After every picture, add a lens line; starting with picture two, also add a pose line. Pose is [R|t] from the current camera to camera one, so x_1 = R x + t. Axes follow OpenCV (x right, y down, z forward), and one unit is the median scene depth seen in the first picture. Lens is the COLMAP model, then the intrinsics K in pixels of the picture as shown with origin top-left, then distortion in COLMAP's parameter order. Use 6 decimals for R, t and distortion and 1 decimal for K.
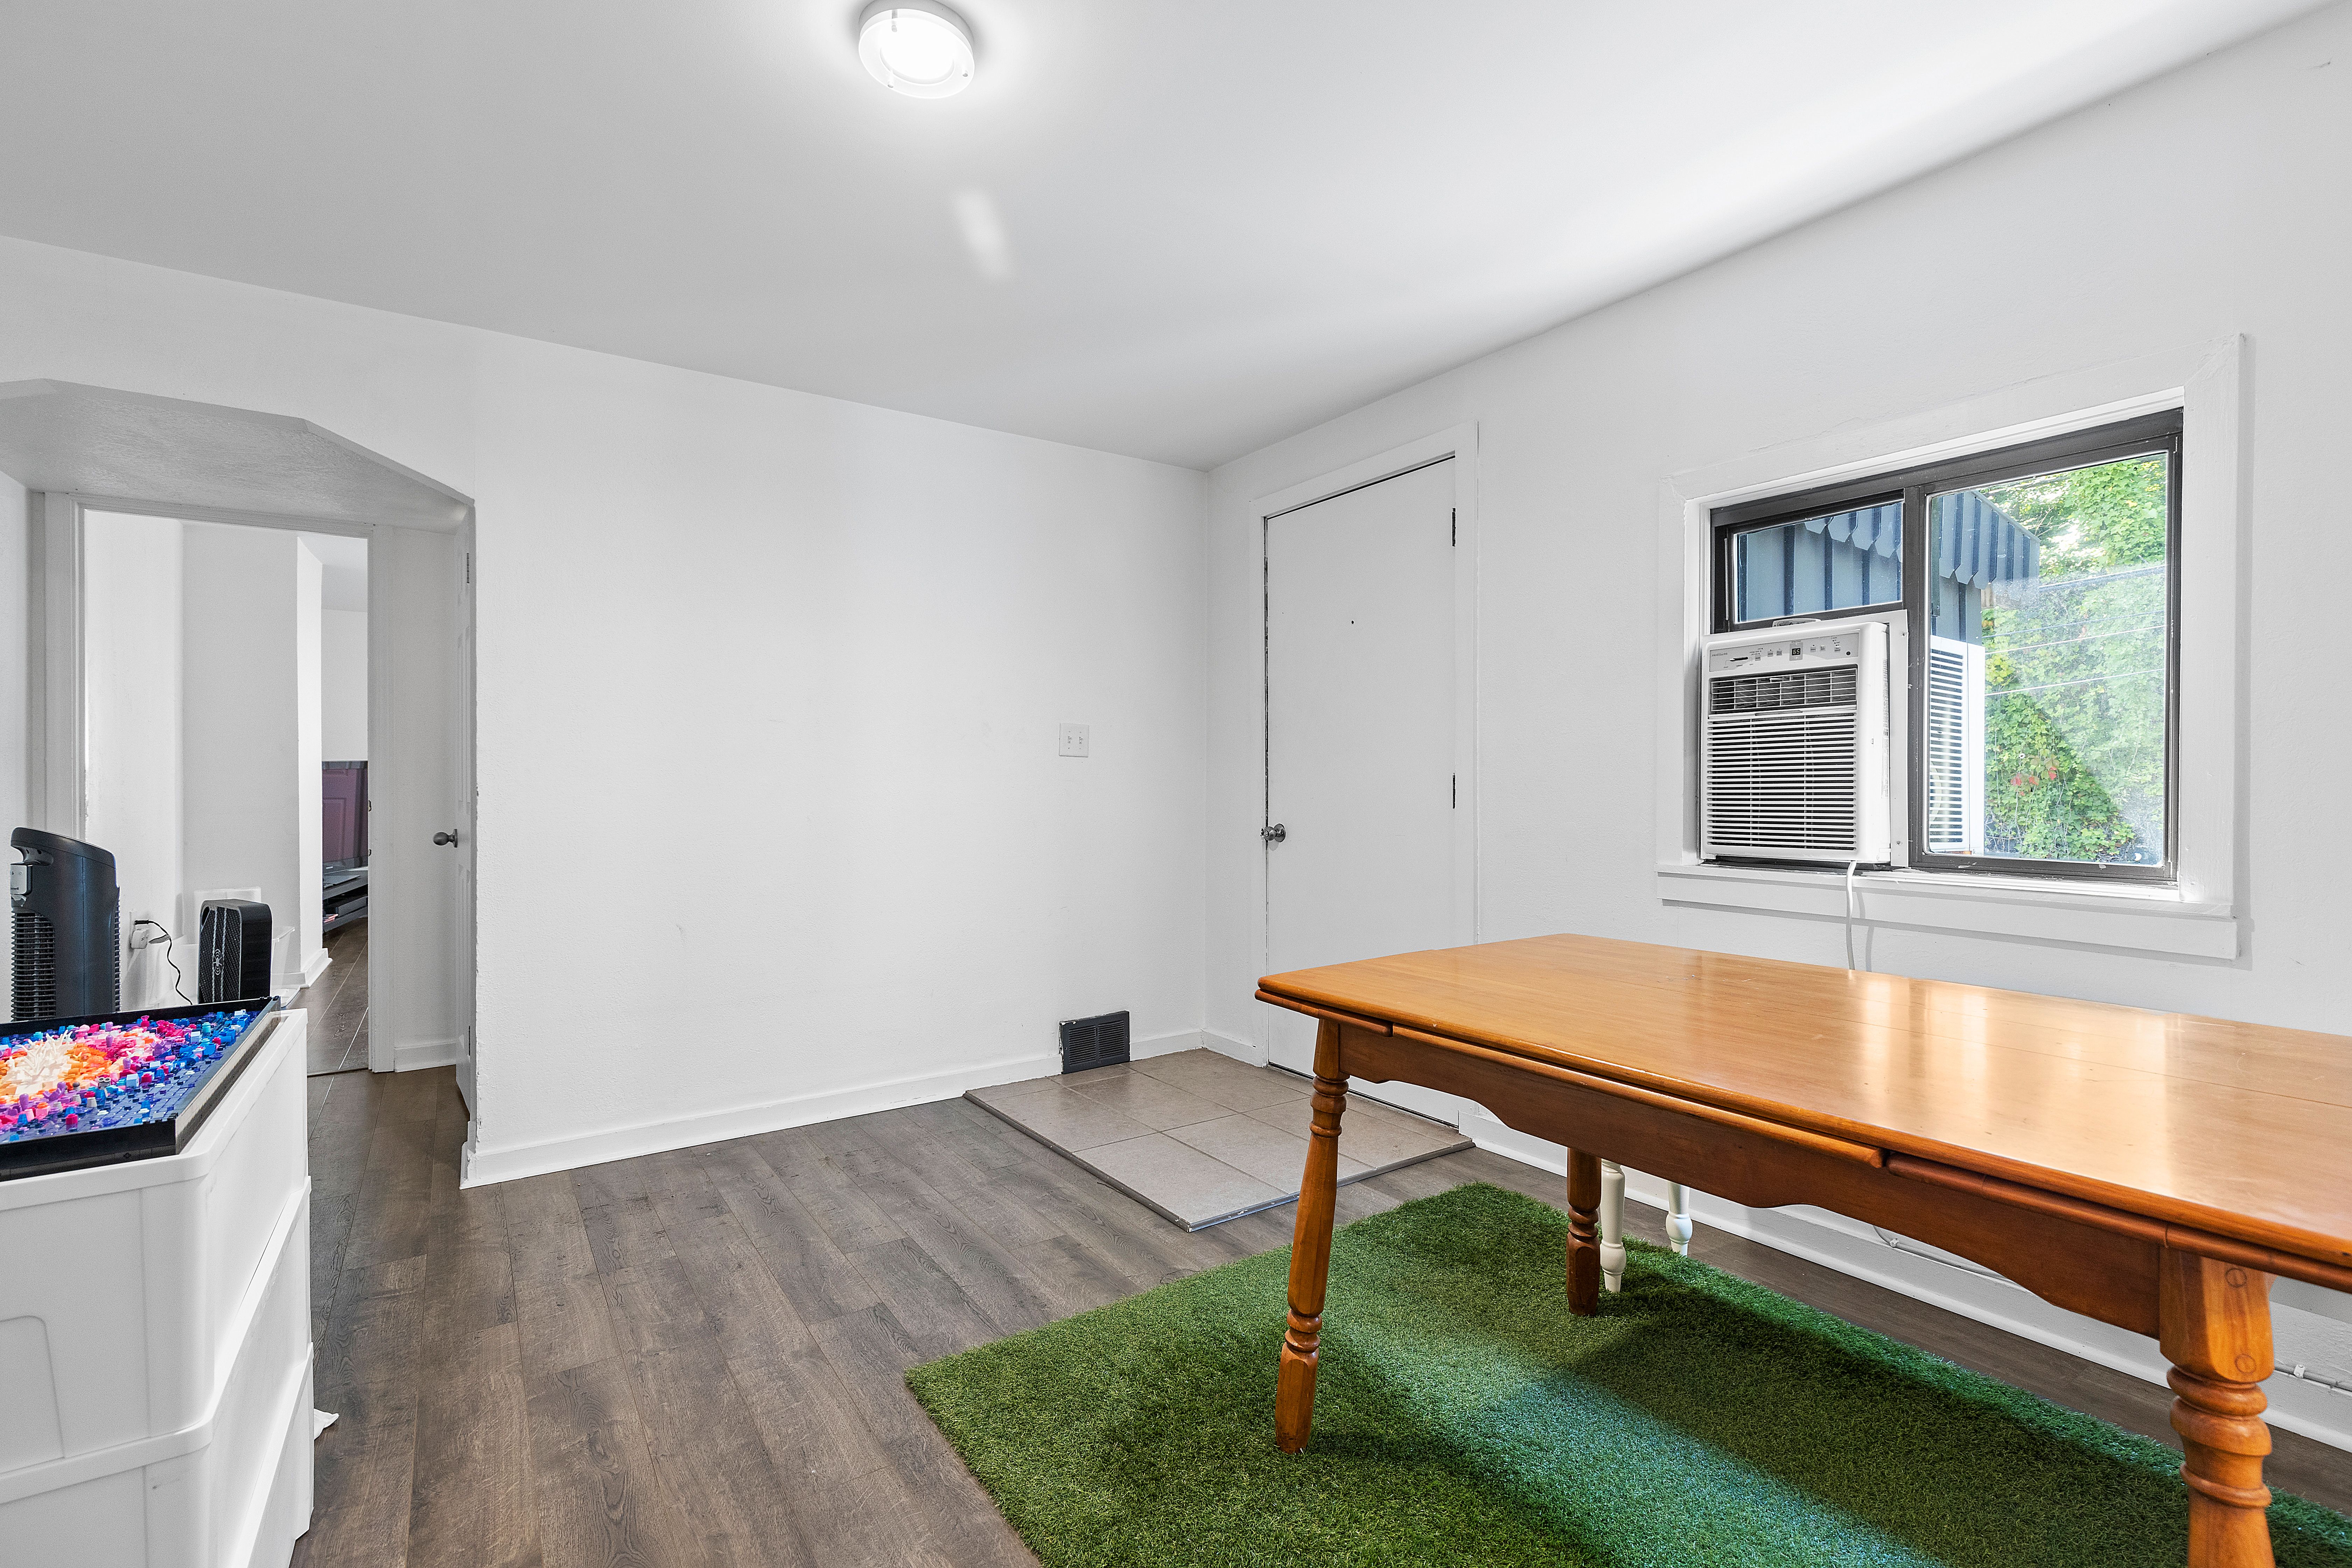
lens RADIAL K [[1069.9, 0, 1185.7], [0, 1069.9, 786.1], [0, 0, 1]] dist [0.015444, 0.000077]
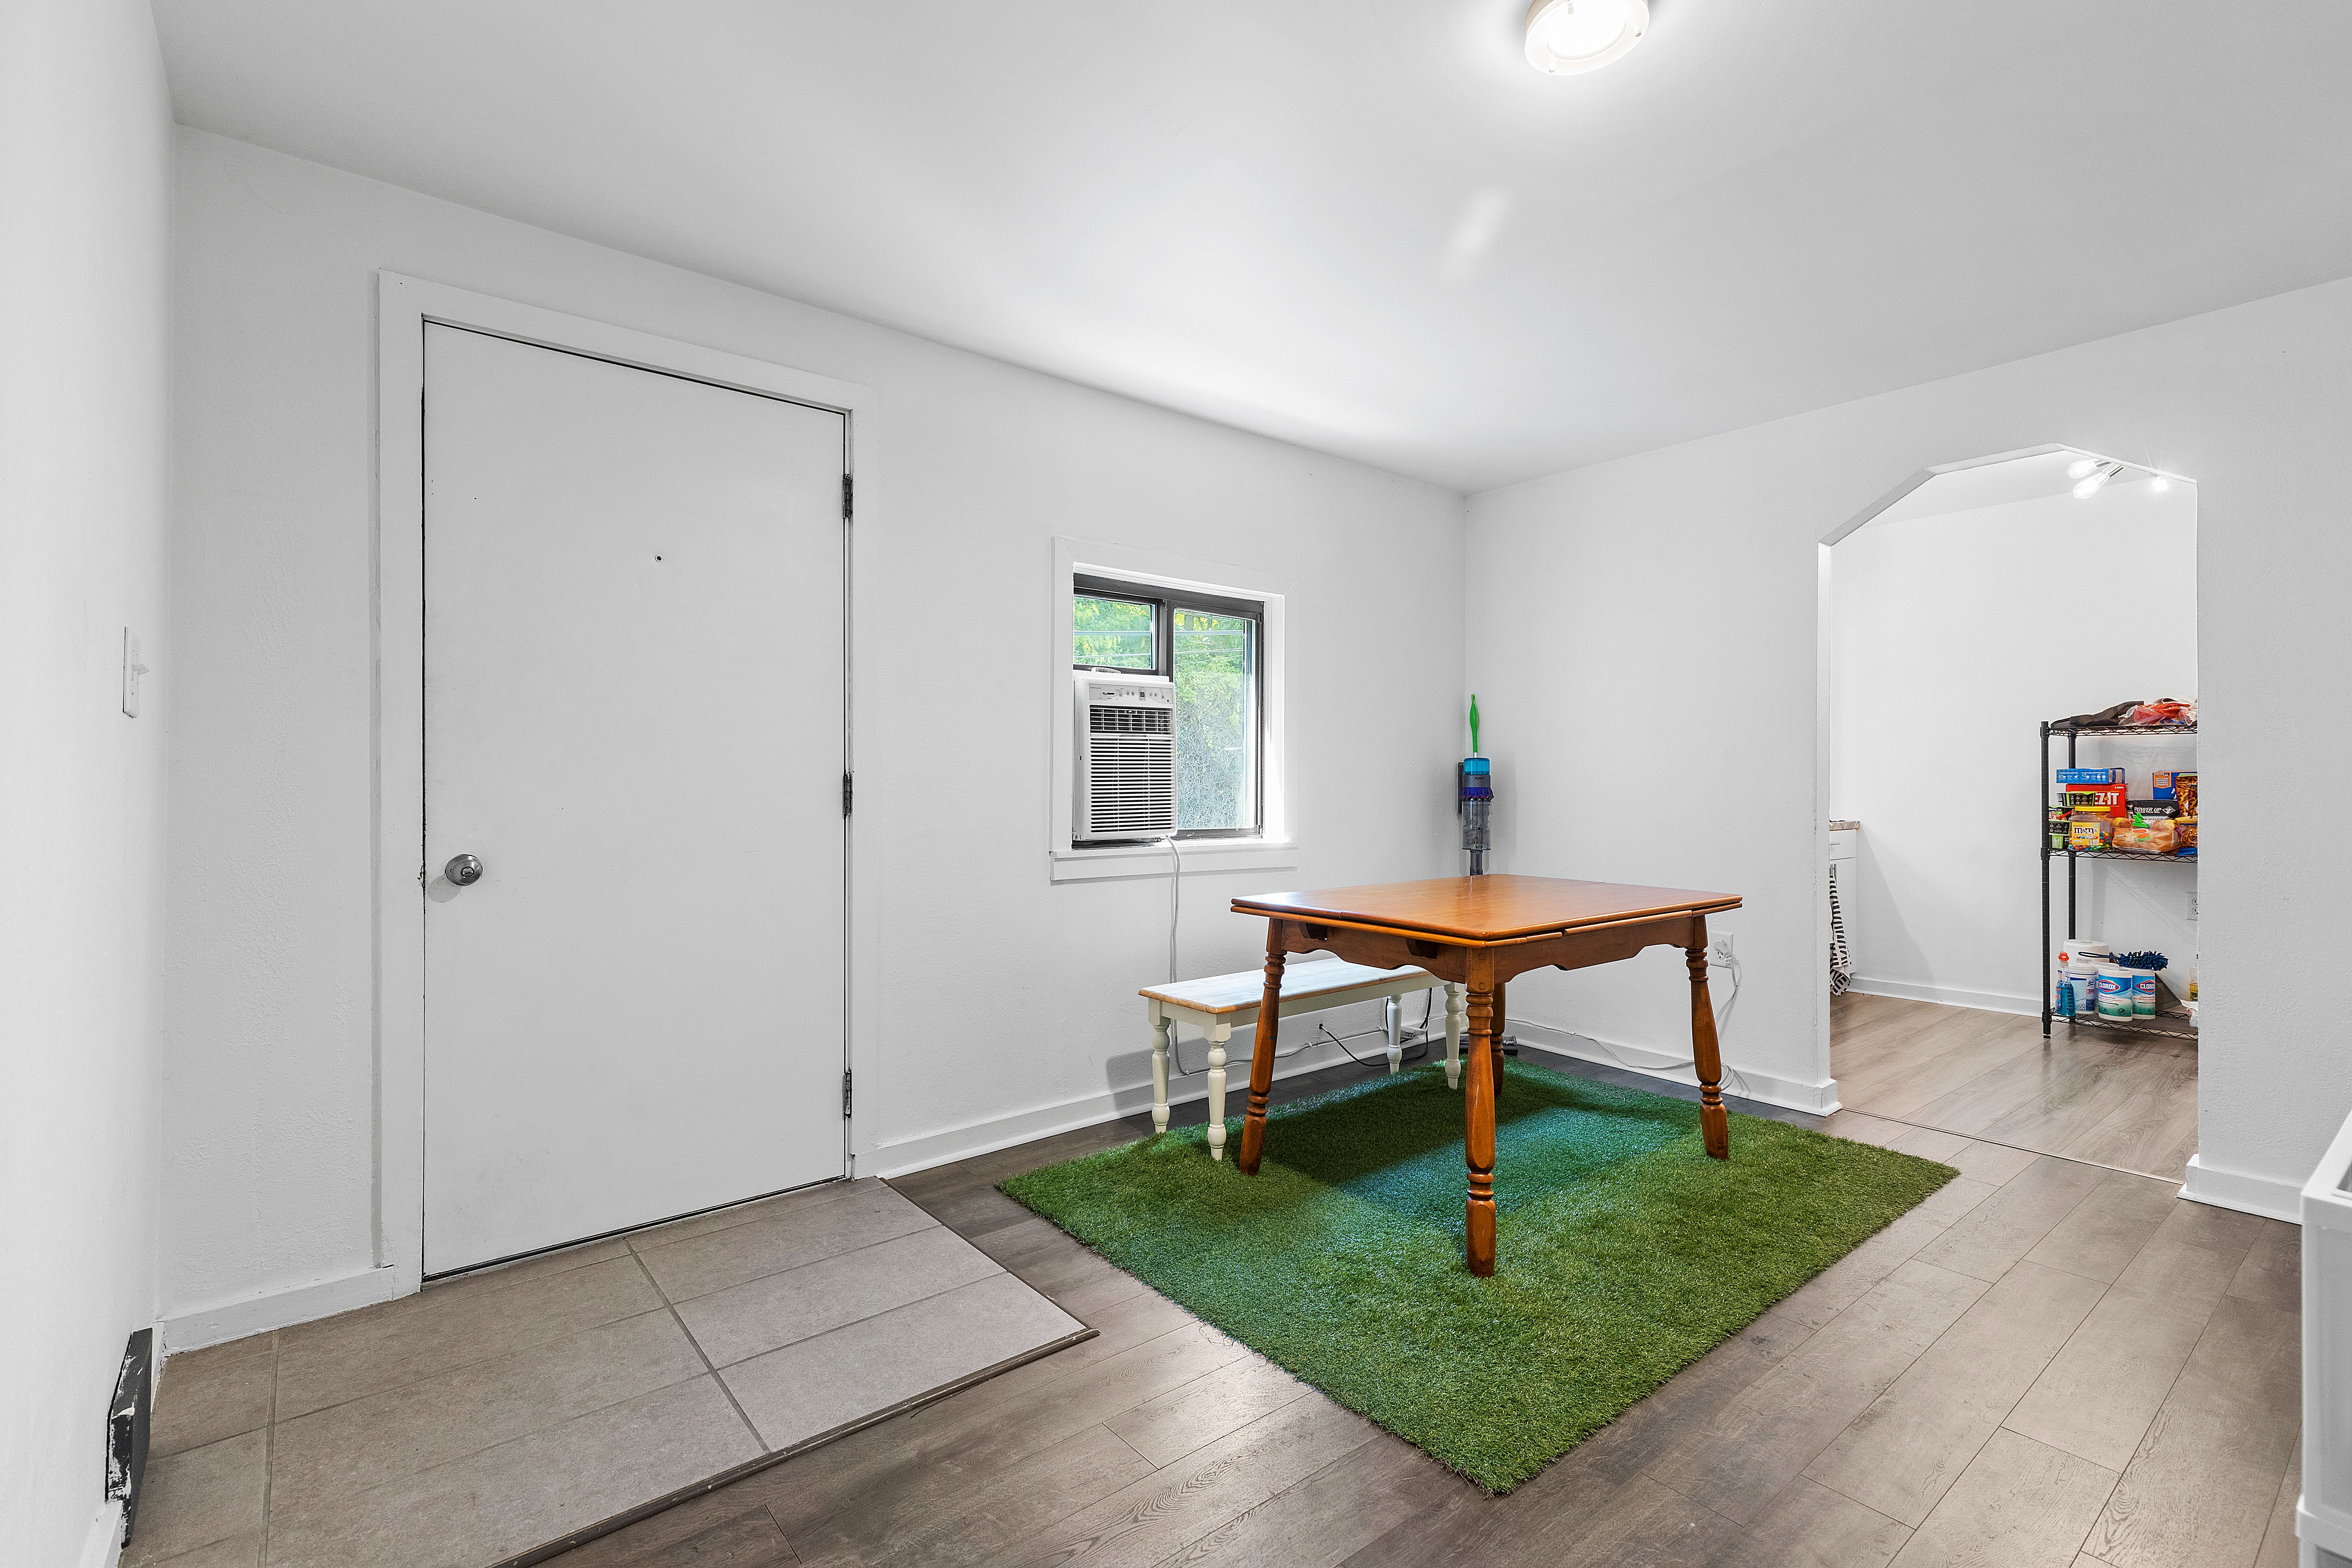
lens RADIAL K [[1069.9, 0, 1186.0], [0, 1069.9, 786.5], [0, 0, 1]] dist [0.015444, 0.000077]
pose [[-0.088510, 0.001786, 0.996074, -0.975342], [0.004499, 0.999989, -0.001393, 0.001086], [-0.996065, 0.004358, -0.088517, 1.197396]]
